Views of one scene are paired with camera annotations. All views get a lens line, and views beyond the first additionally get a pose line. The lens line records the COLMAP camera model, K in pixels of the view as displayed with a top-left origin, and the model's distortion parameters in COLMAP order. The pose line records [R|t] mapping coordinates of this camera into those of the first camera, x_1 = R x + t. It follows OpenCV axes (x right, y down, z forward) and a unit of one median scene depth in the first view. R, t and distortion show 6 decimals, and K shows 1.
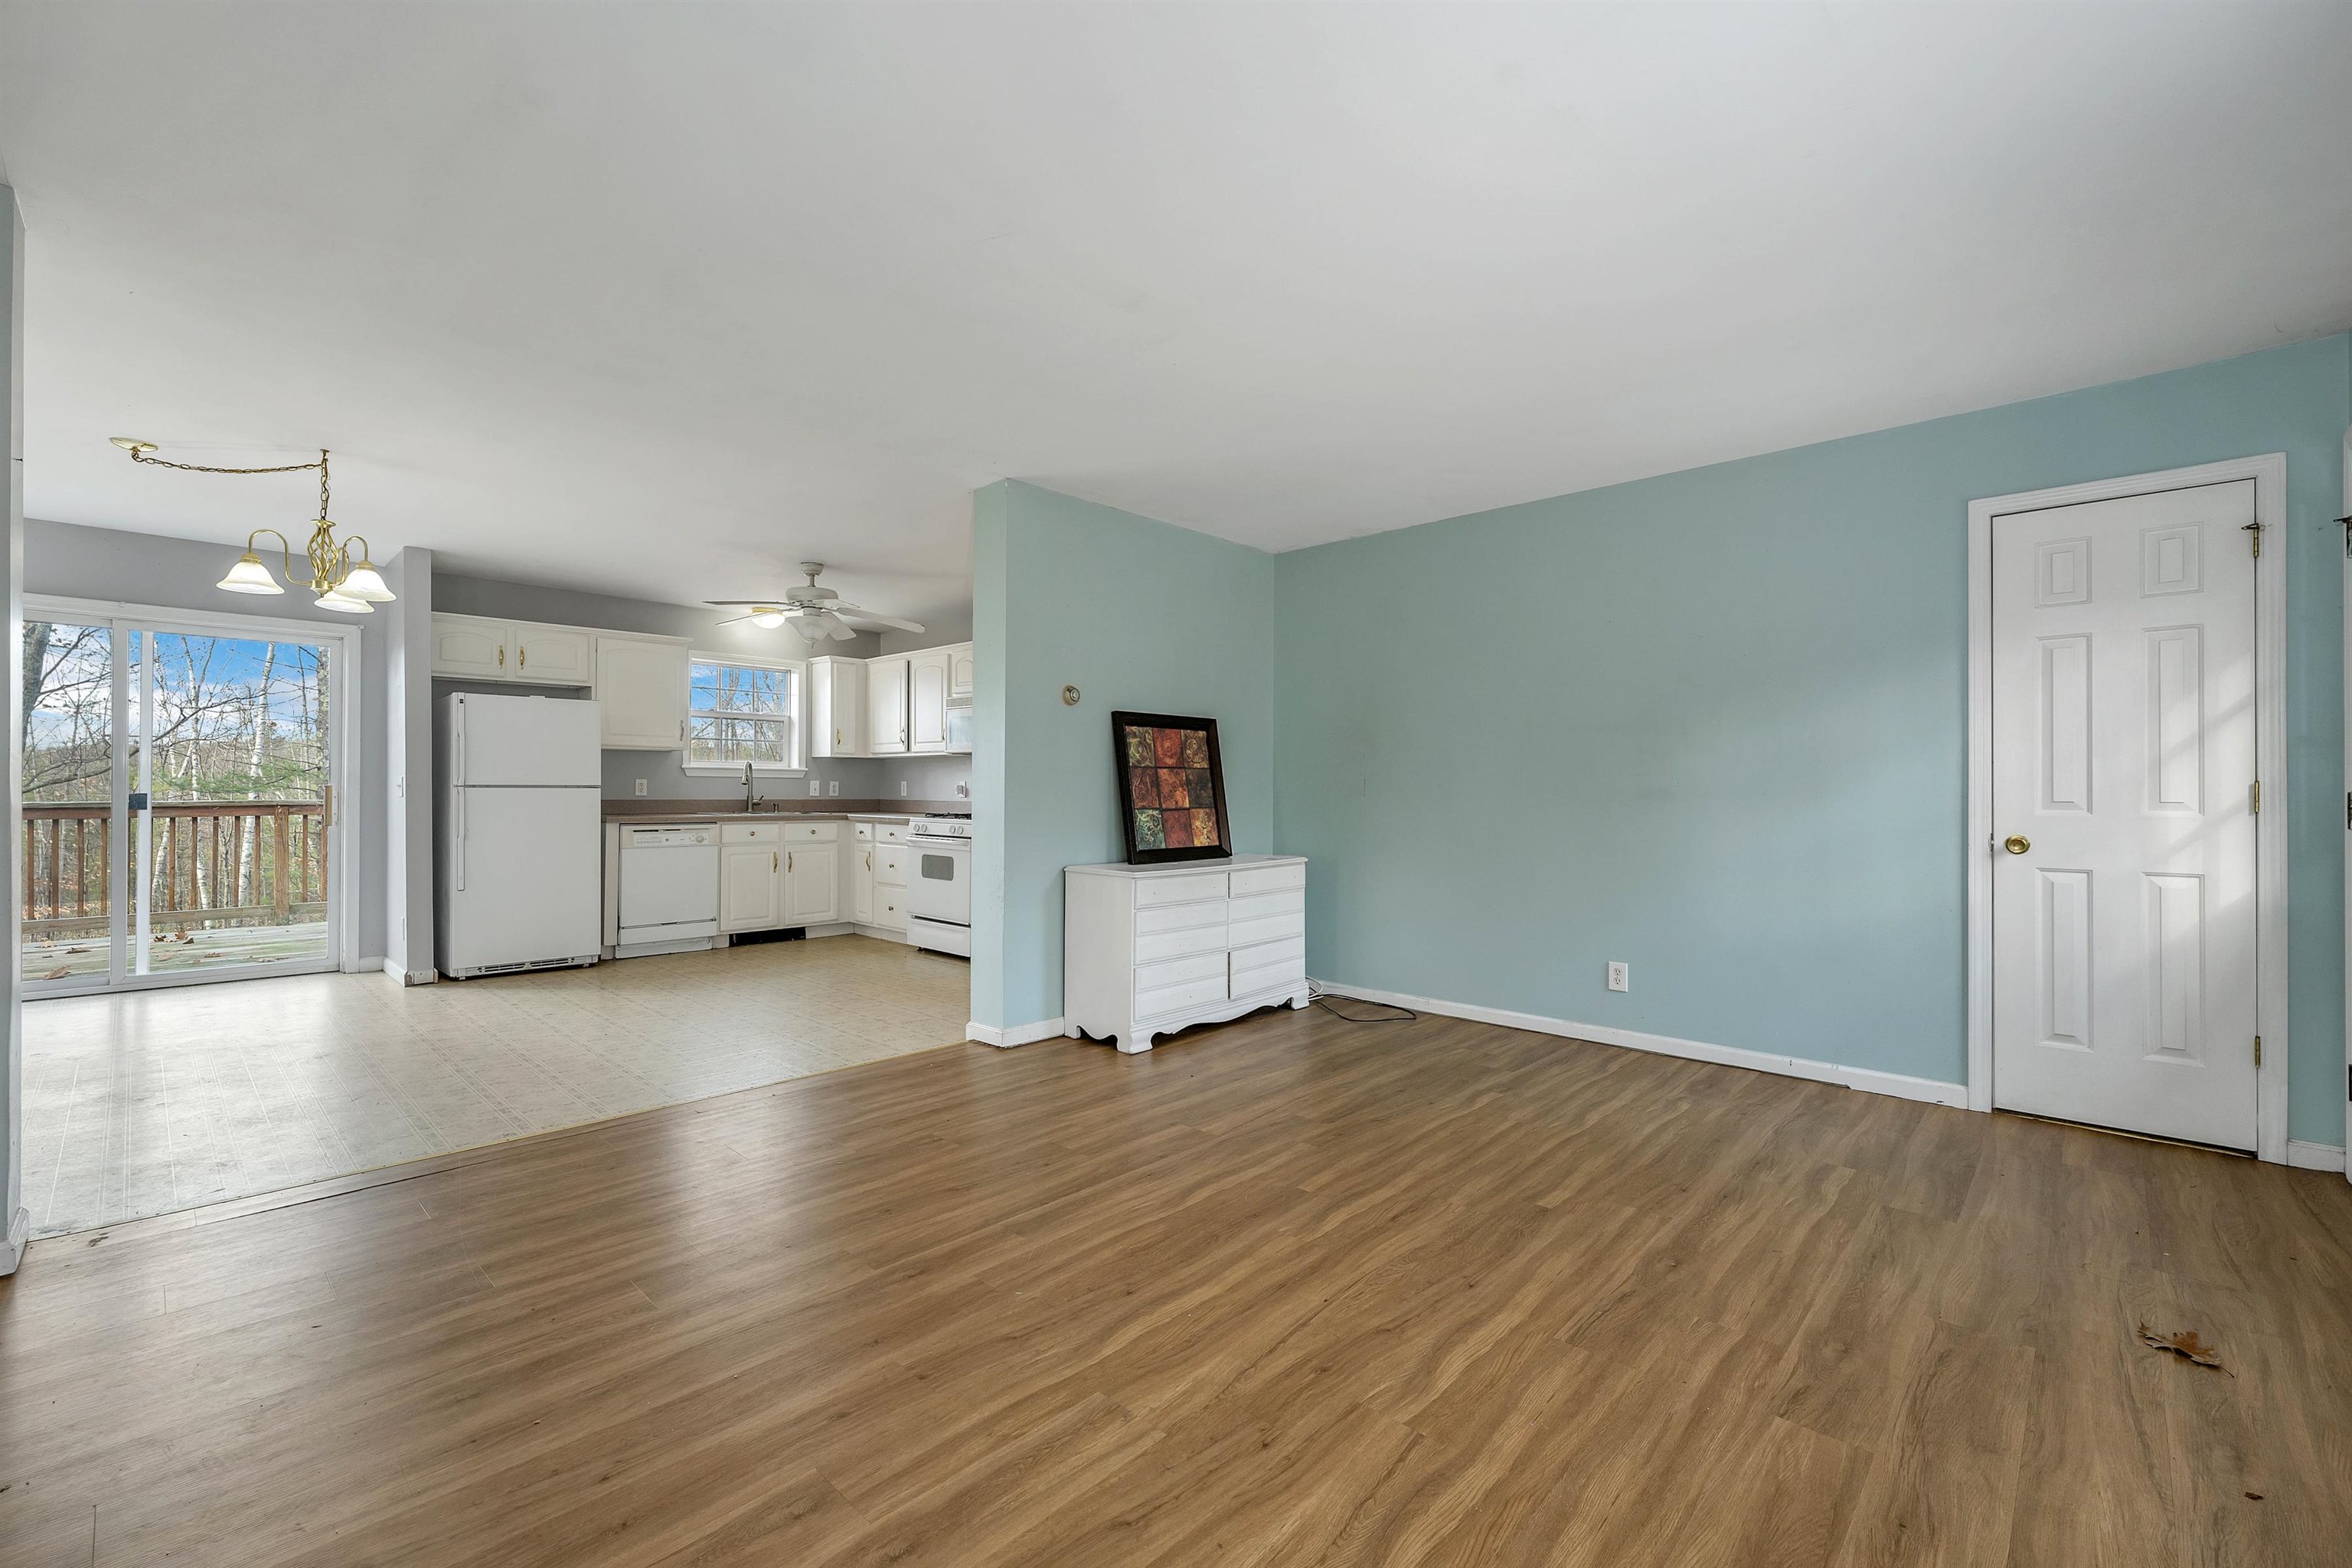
lens RADIAL K [[985.9, 0, 1177.0], [0, 985.9, 792.6], [0, 0, 1]] dist [-0.000120, 0.000084]
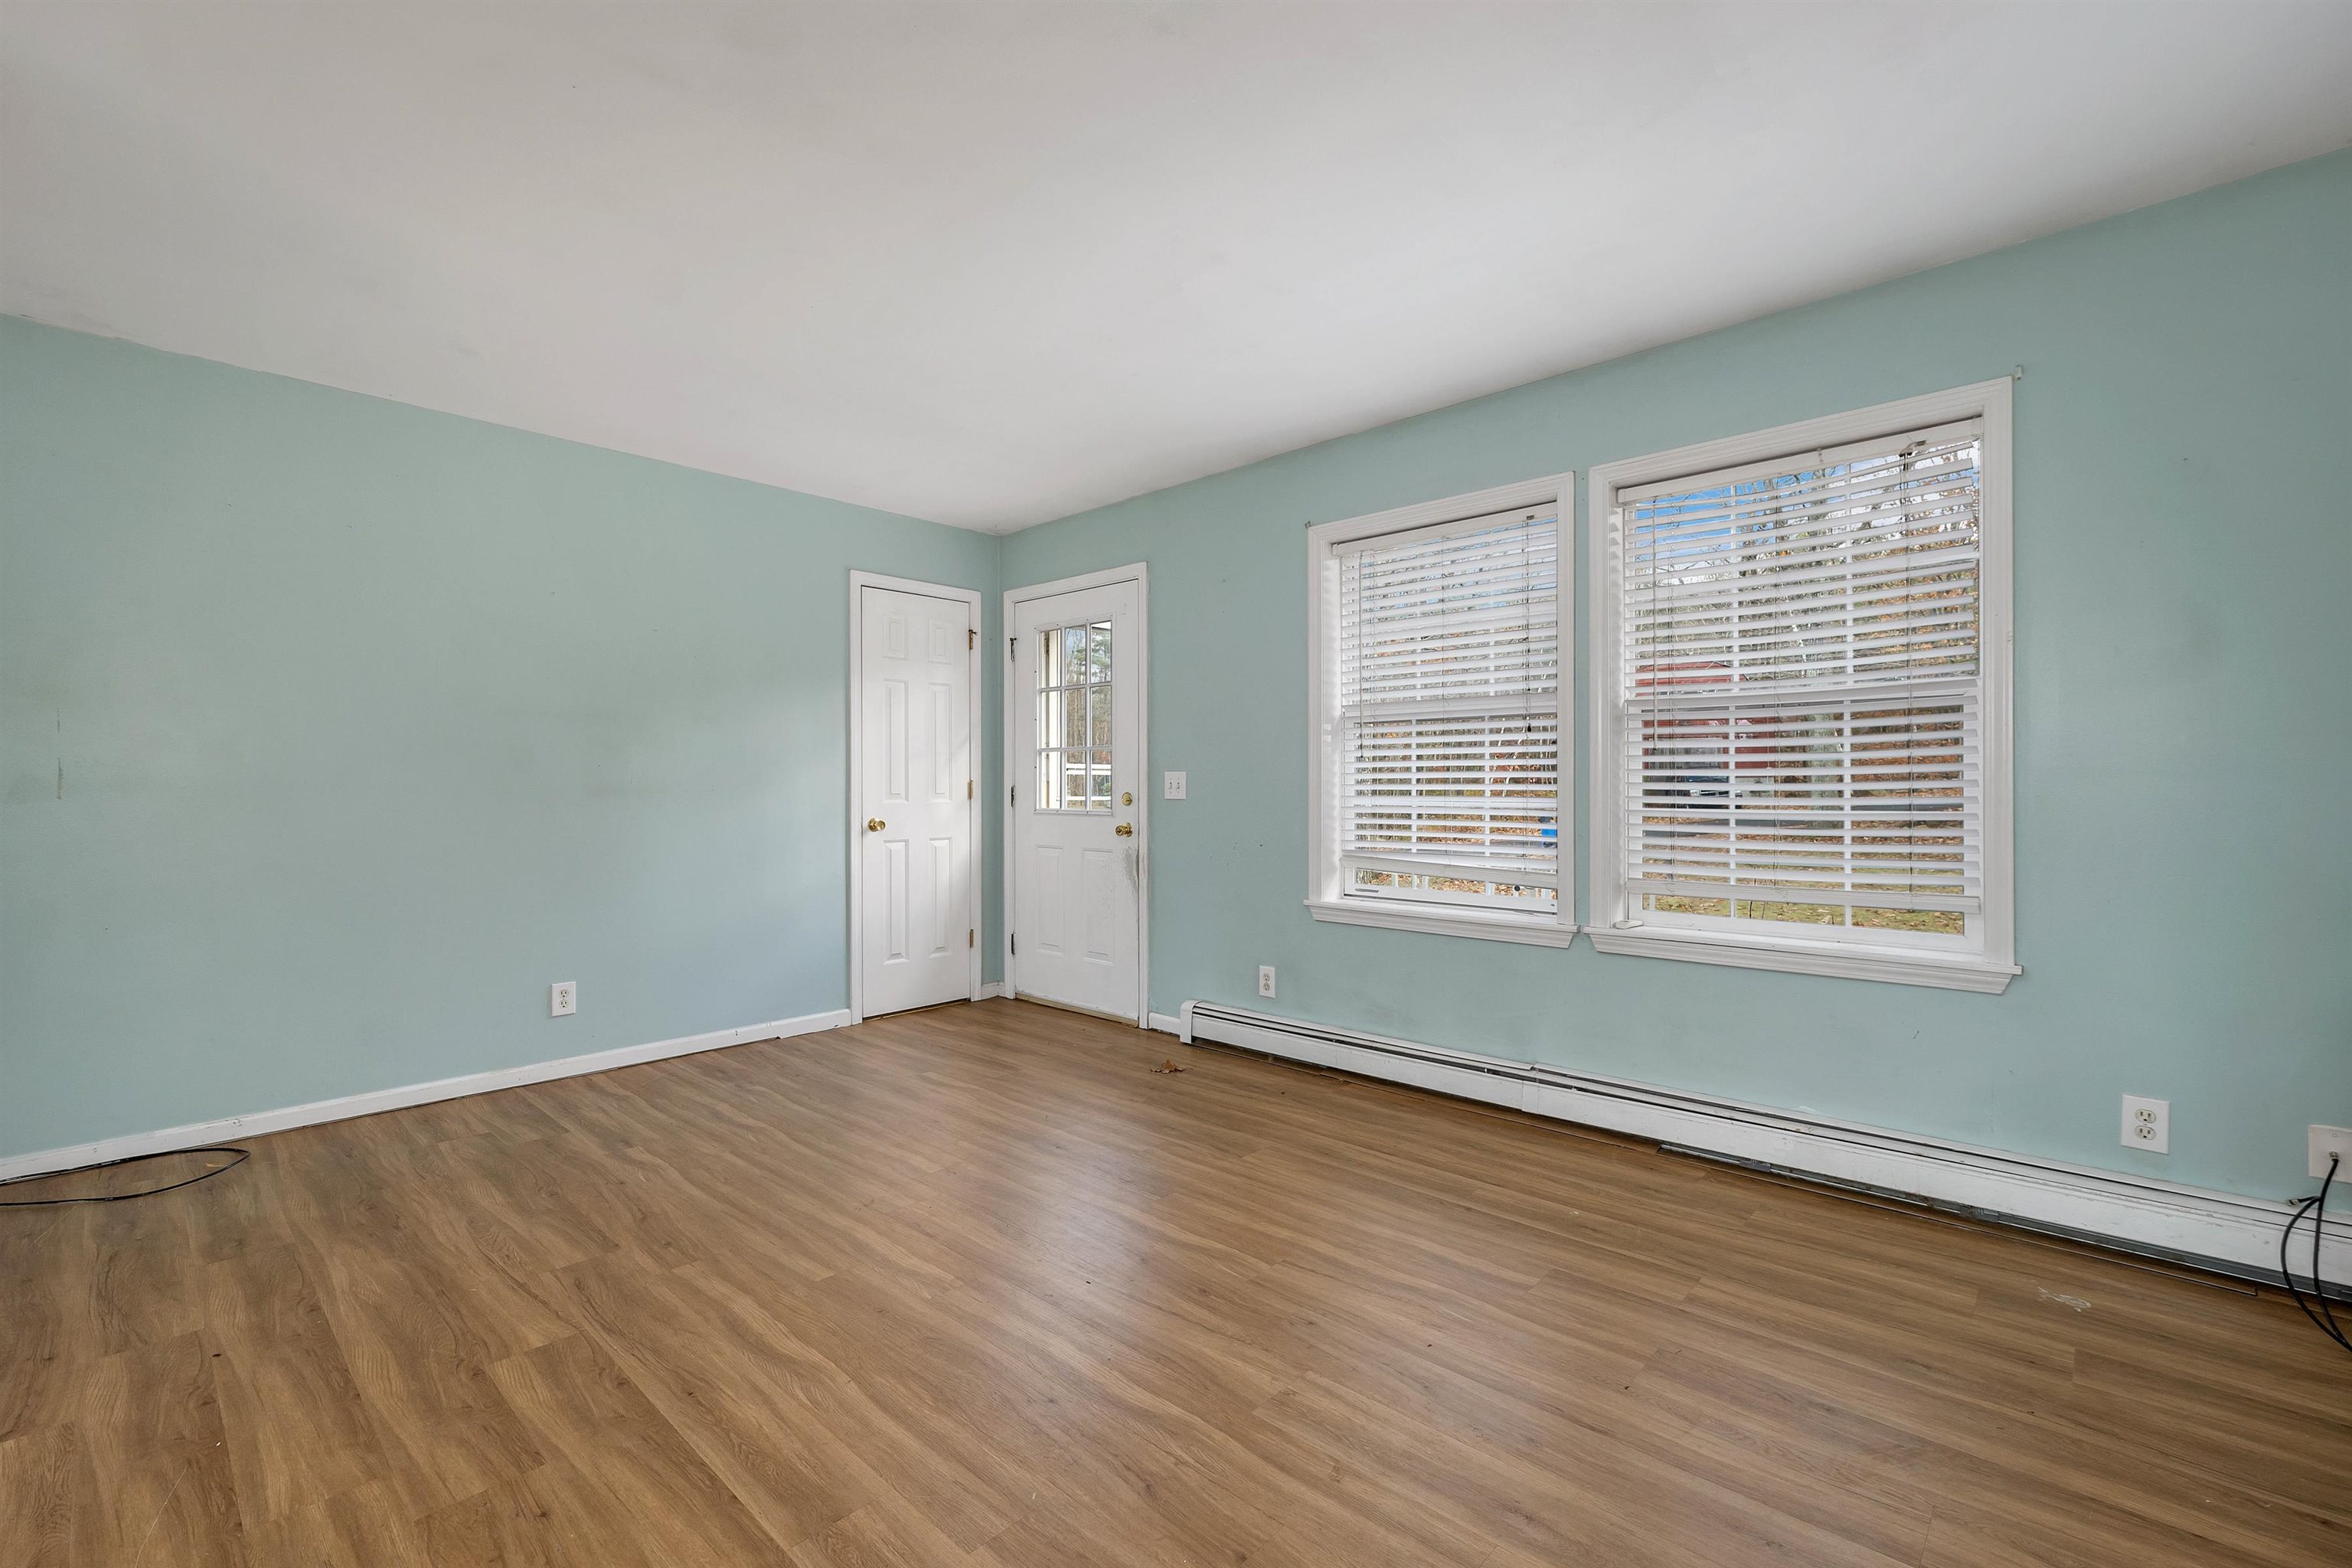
lens RADIAL K [[998.9, 0, 1177.1], [0, 998.9, 776.5], [0, 0, 1]] dist [0.001999, 0.000134]
pose [[-0.003857, 0.007594, 0.999964, -0.457915], [0.004678, 0.999960, -0.007576, -0.002539], [-0.999982, 0.004649, -0.003892, 0.463975]]
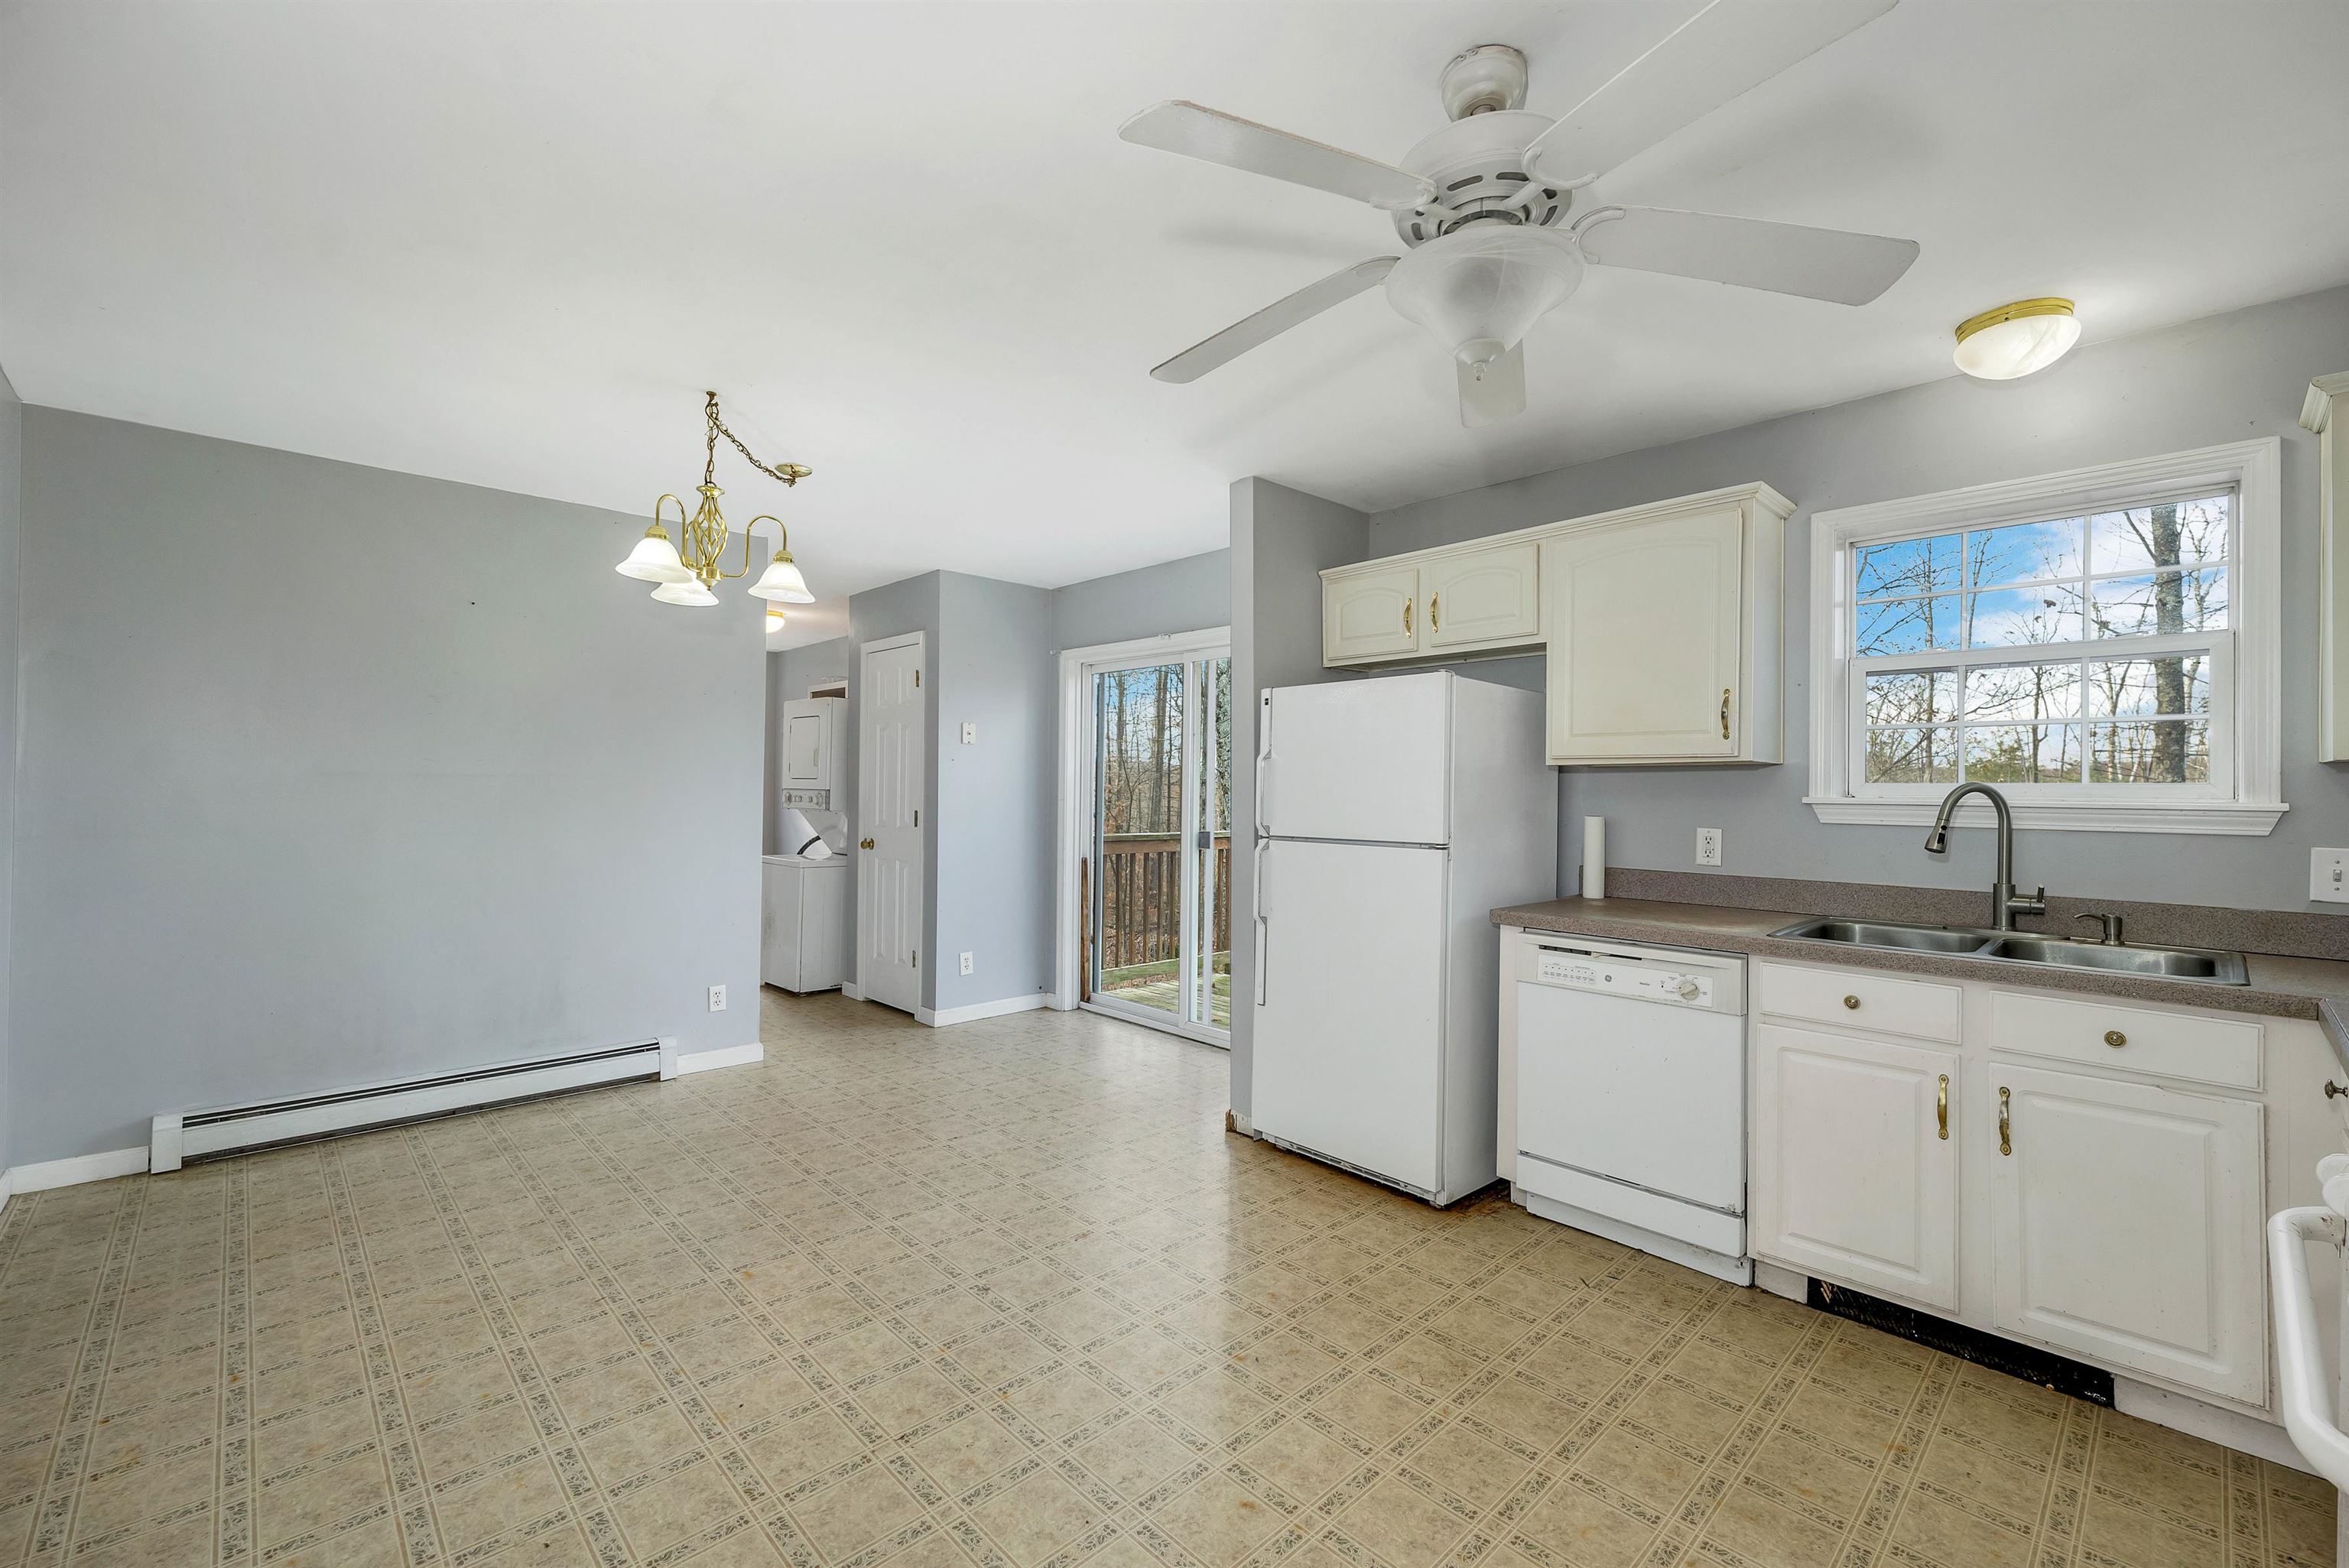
lens RADIAL K [[985.9, 0, 1173.1], [0, 985.9, 770.4], [0, 0, 1]] dist [0.000095, -0.000693]
pose [[-0.056904, -0.020841, -0.998162, -0.130703], [-0.011342, 0.999731, -0.020227, -0.046571], [0.998315, 0.010170, -0.057125, 1.297162]]
